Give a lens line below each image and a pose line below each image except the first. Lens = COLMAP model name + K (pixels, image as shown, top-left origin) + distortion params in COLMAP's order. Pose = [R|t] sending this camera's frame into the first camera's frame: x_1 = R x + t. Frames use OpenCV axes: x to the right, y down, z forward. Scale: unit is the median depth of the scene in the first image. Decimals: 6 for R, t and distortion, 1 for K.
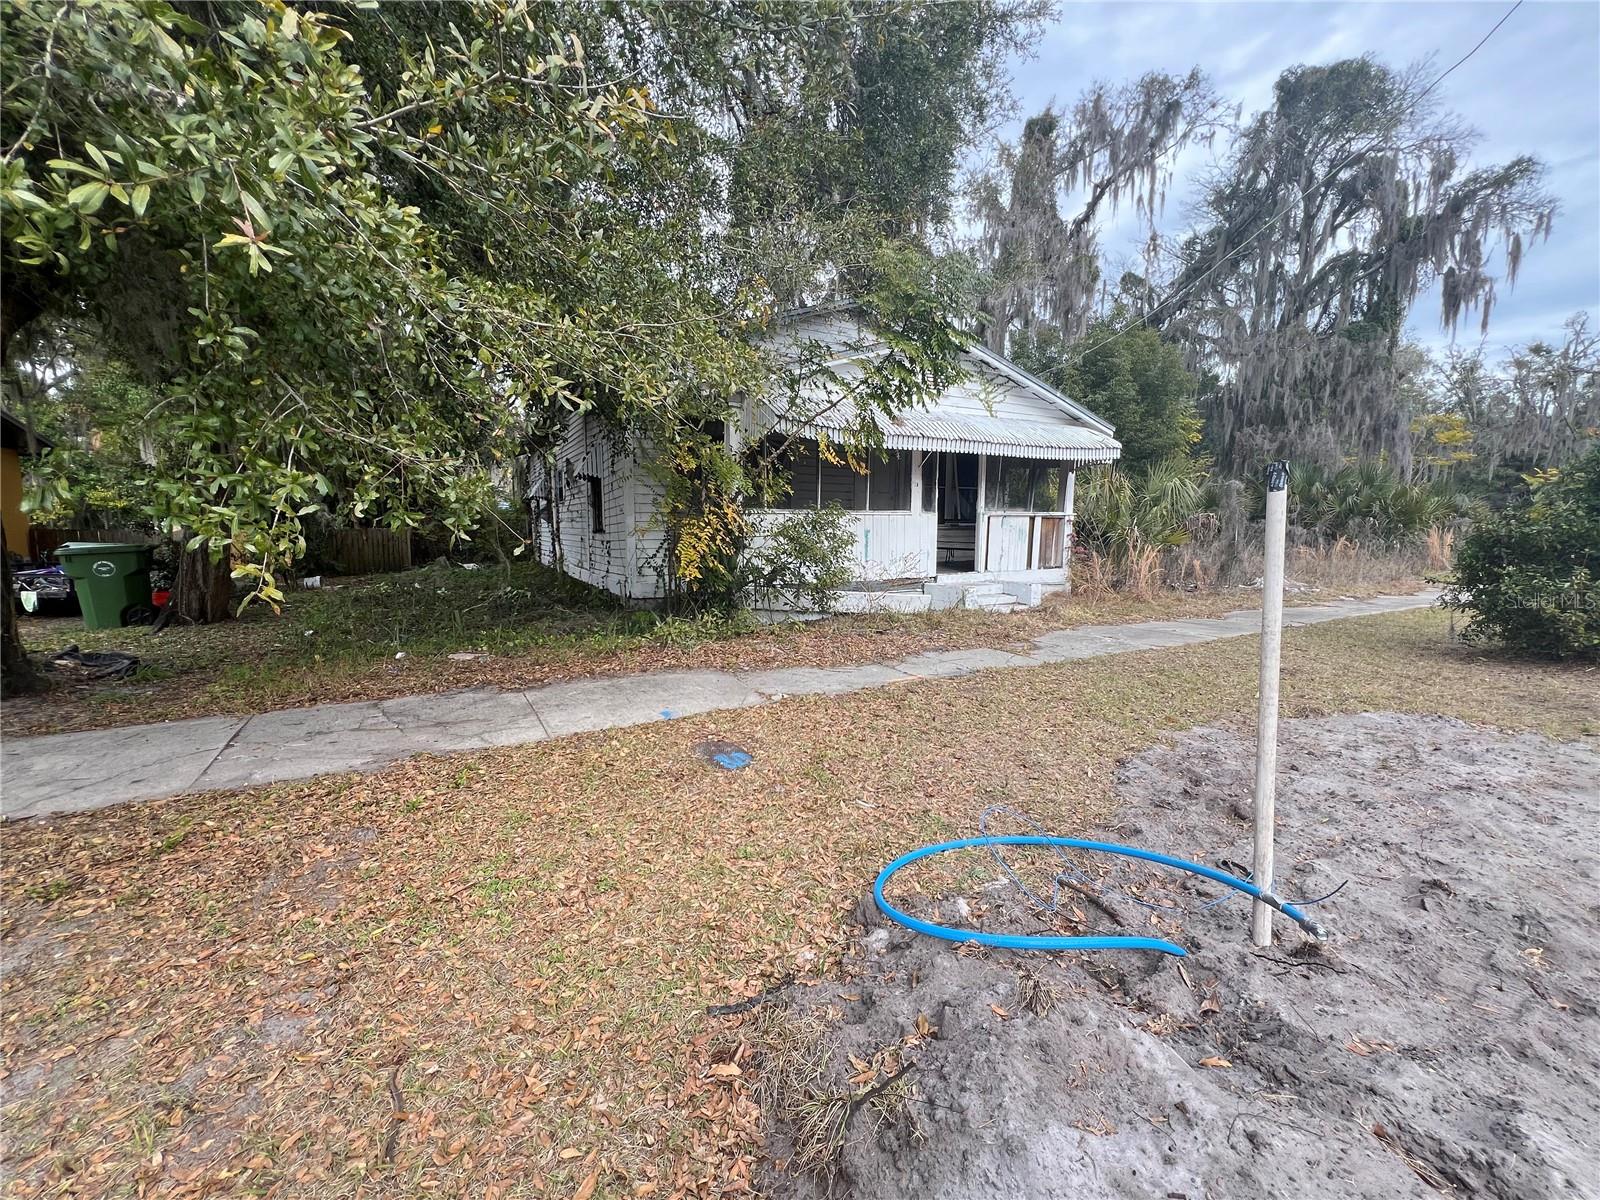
lens RADIAL K [[639.2, 0, 813.2], [0, 639.2, 600.0], [0, 0, 1]] dist [-0.001339, 0.000655]
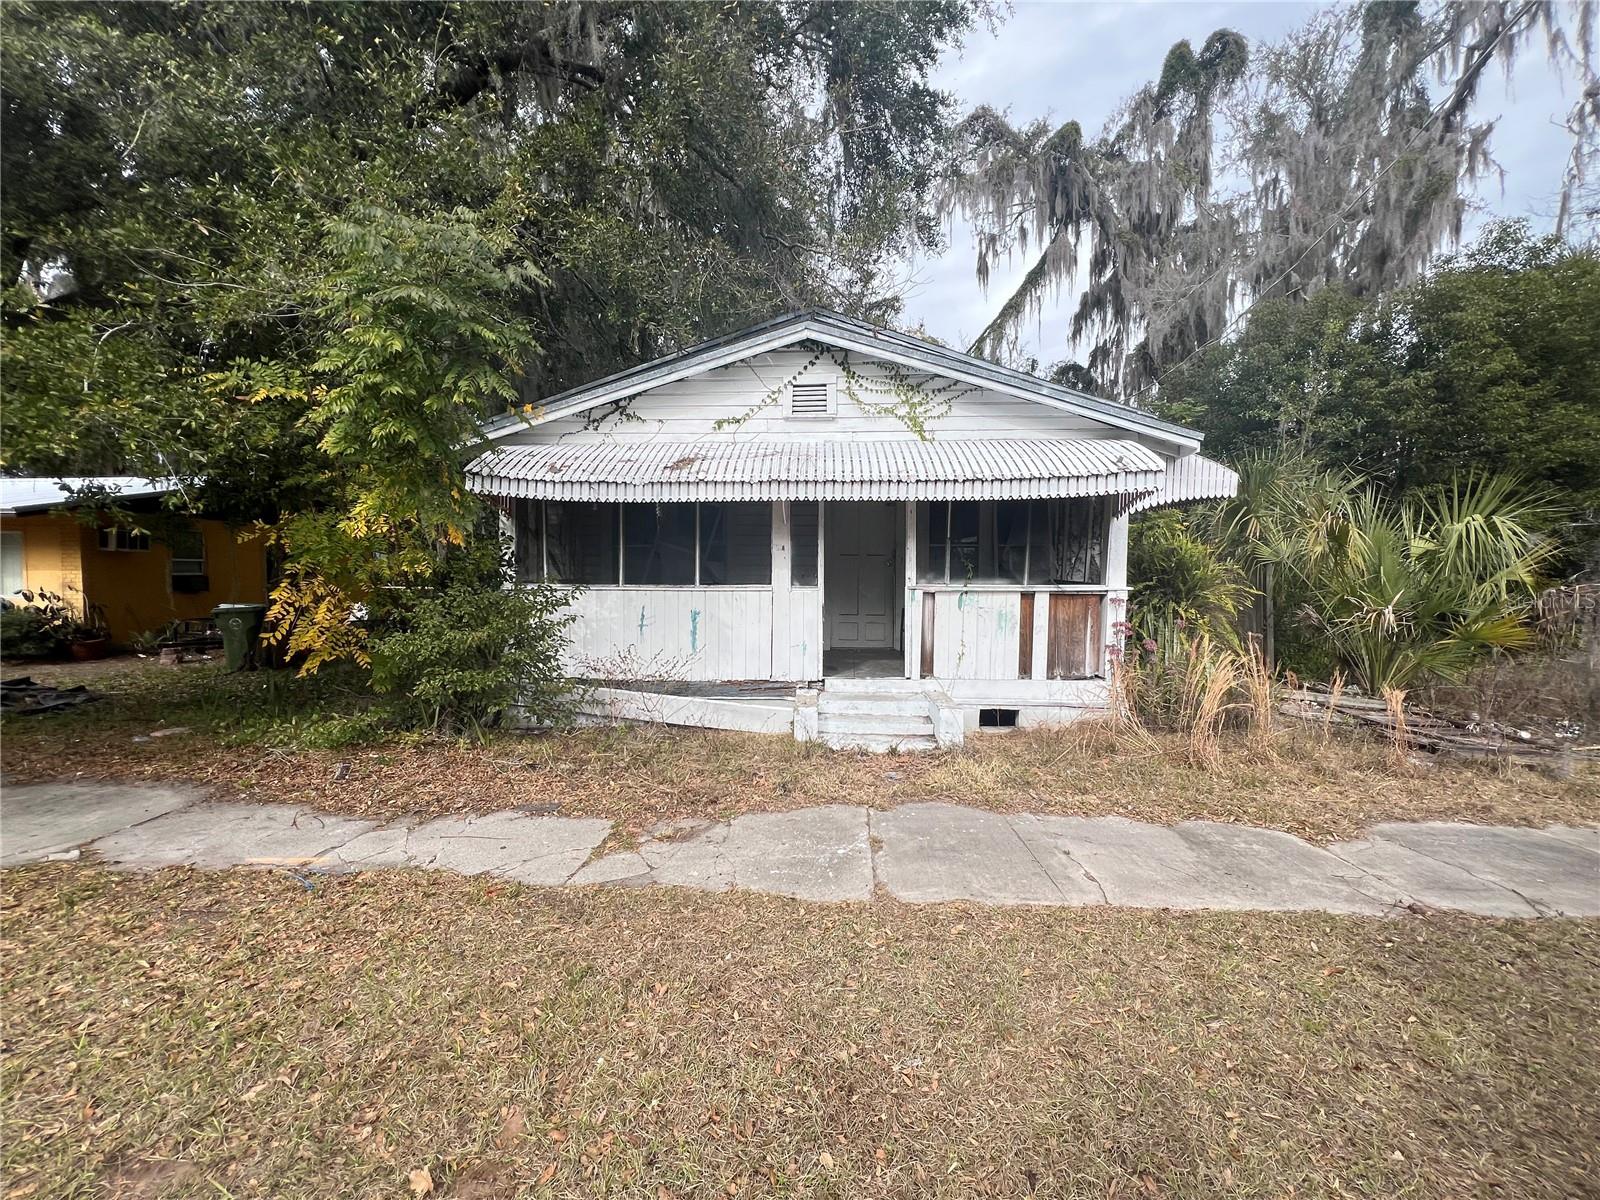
lens RADIAL K [[639.2, 0, 798.5], [0, 639.2, 600.8], [0, 0, 1]] dist [-0.001339, 0.000655]
pose [[0.845164, 0.023837, -0.533976, 0.330875], [-0.067335, 0.995794, -0.062124, -0.047969], [0.530249, 0.088461, 0.843214, 0.253301]]
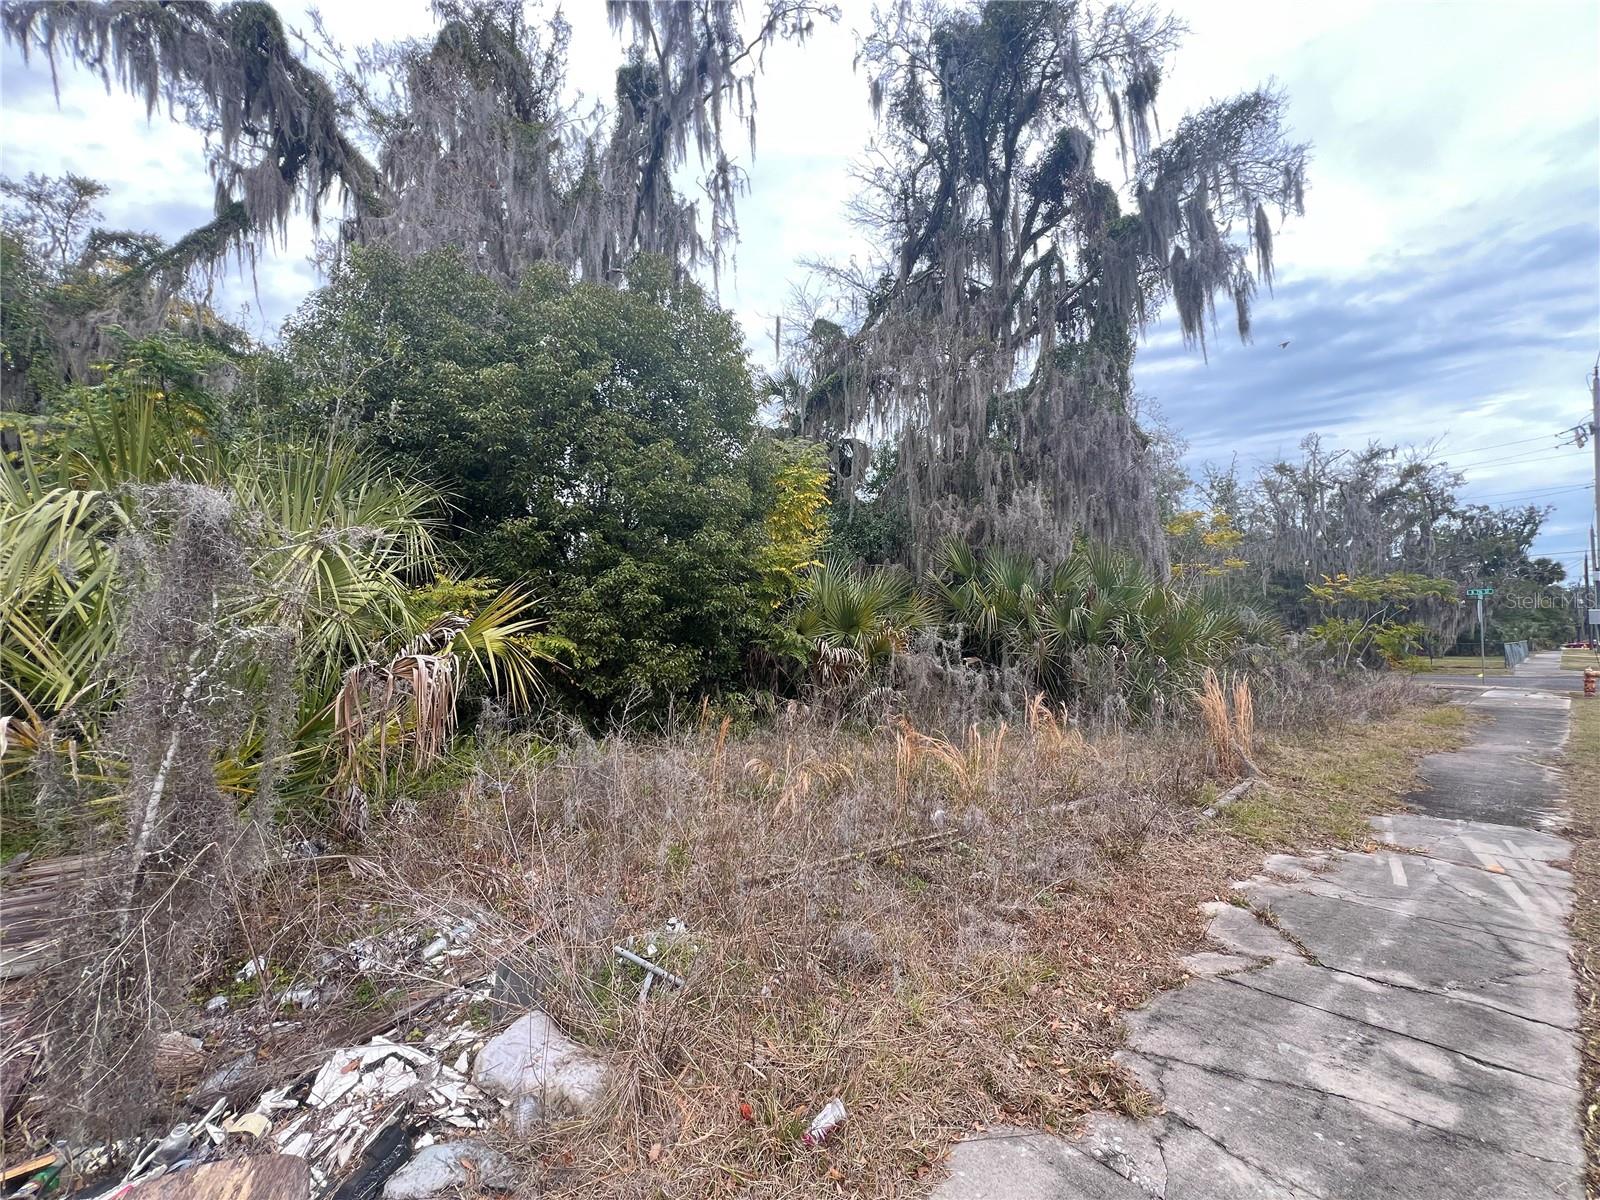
lens RADIAL K [[640.5, 0, 794.7], [0, 640.5, 606.6], [0, 0, 1]] dist [-0.009918, -0.000068]
pose [[0.983632, 0.003570, 0.180156, 0.650416], [0.028365, 0.984270, -0.174377, -0.096097], [-0.177945, 0.176633, 0.968058, 0.659566]]
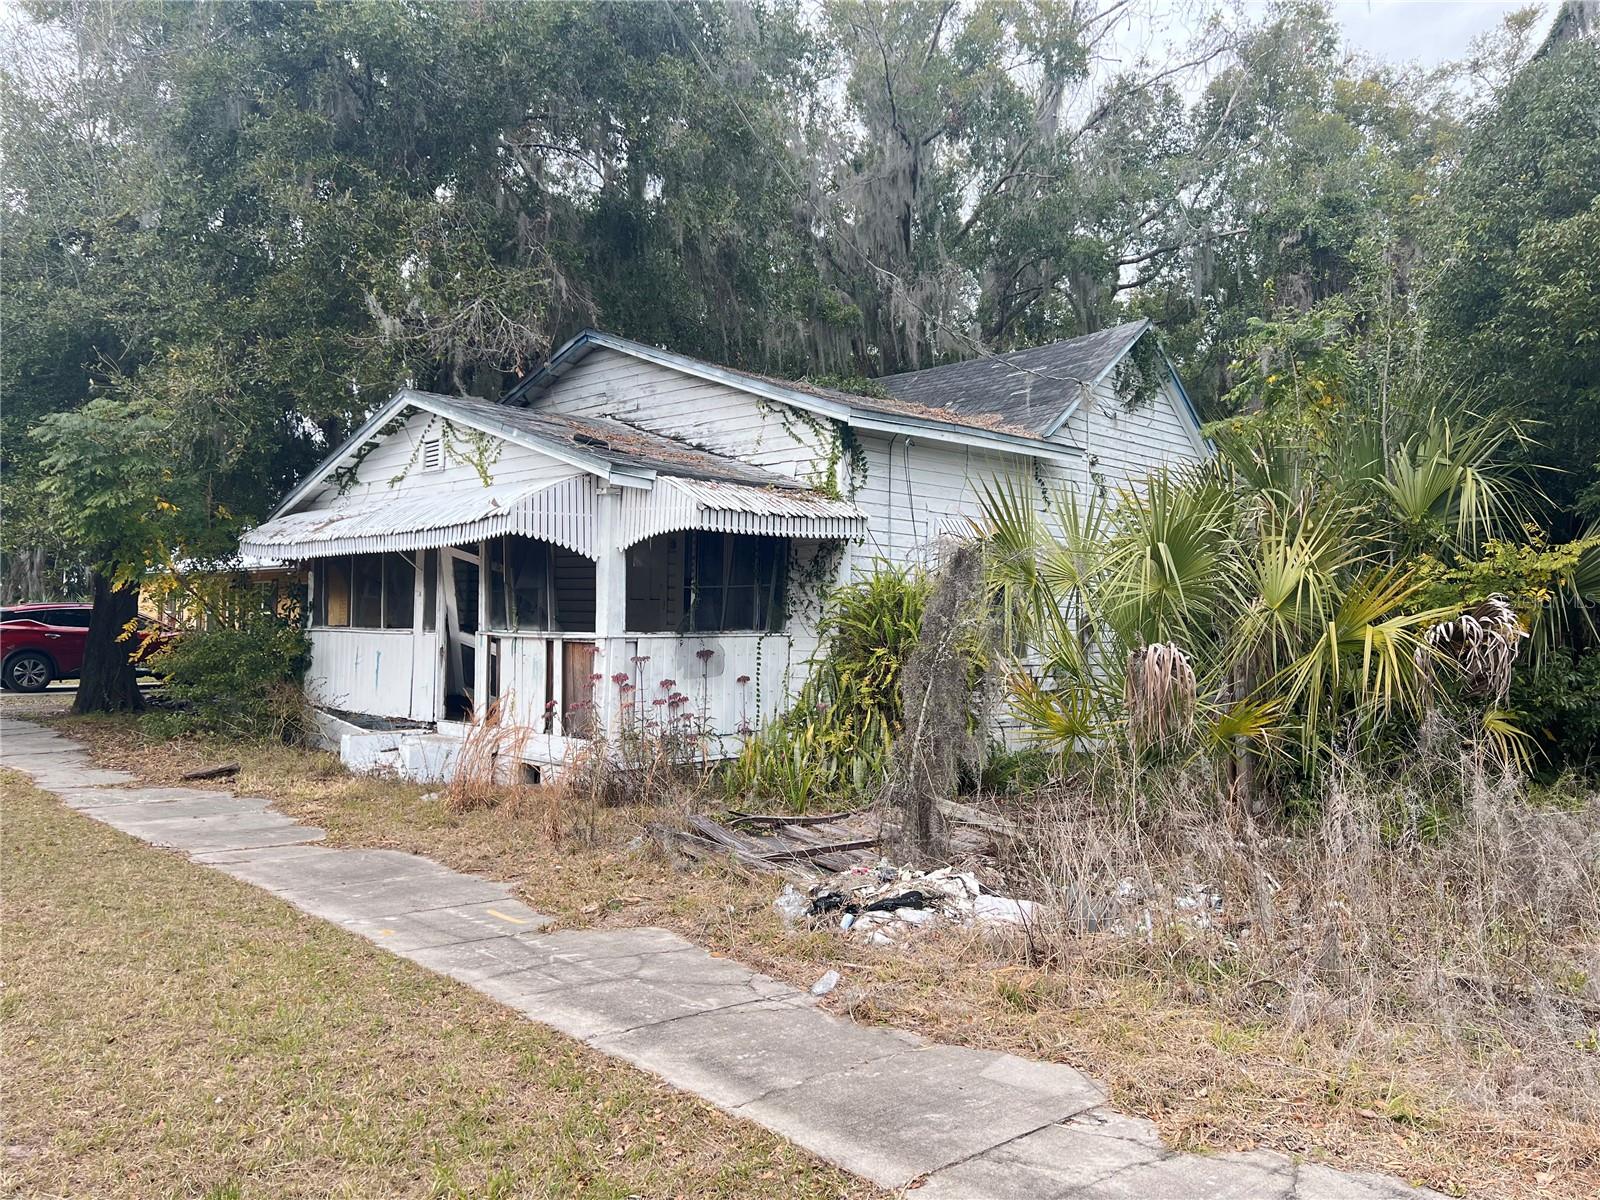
lens RADIAL K [[1190.5, 0, 808.7], [0, 1190.5, 599.4], [0, 0, 1]] dist [0.004081, -0.011121]
pose [[0.253688, -0.019022, -0.967099, 0.970142], [-0.138199, 0.988837, -0.055702, -0.095211], [0.957363, 0.147783, 0.248227, 0.651801]]
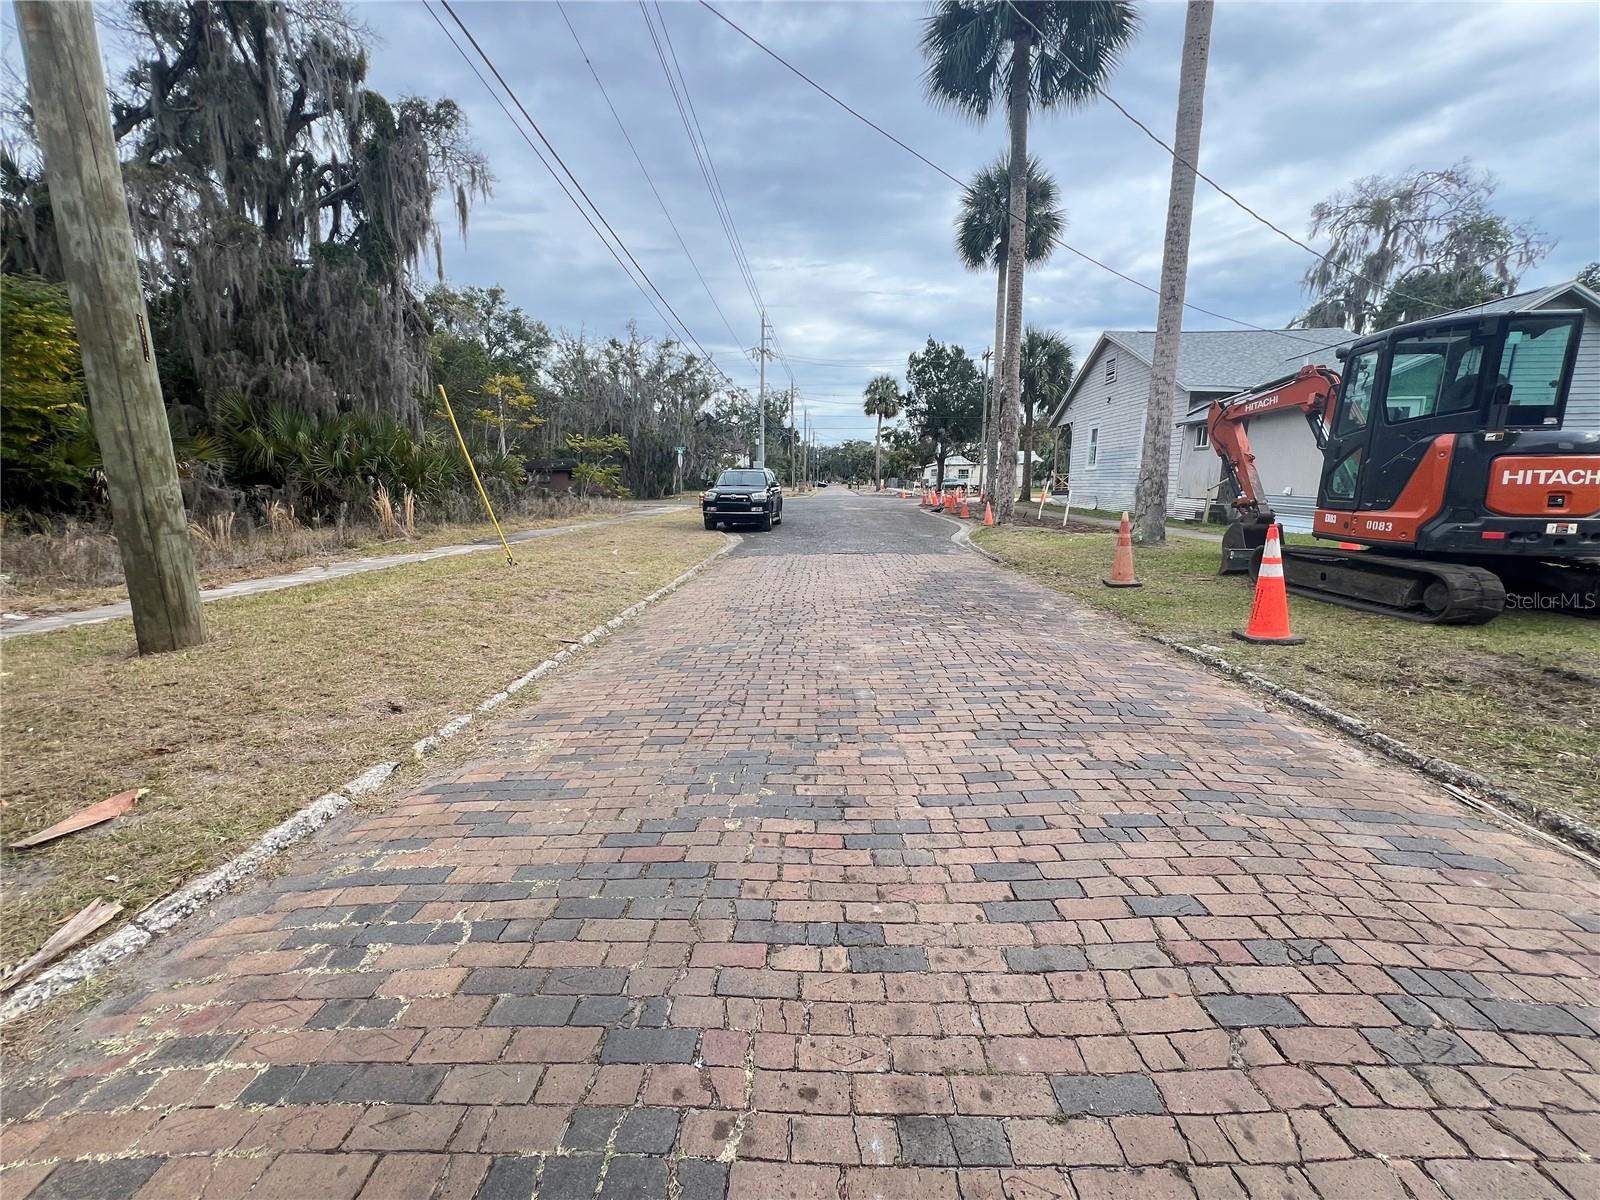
lens RADIAL K [[639.2, 0, 800.7], [0, 639.2, 601.2], [0, 0, 1]] dist [-0.001339, 0.000655]
pose [[0.522524, -0.161199, 0.837247, 0.548755], [0.106291, 0.986620, 0.123622, -0.009150], [-0.845973, 0.024396, 0.532667, 0.064238]]
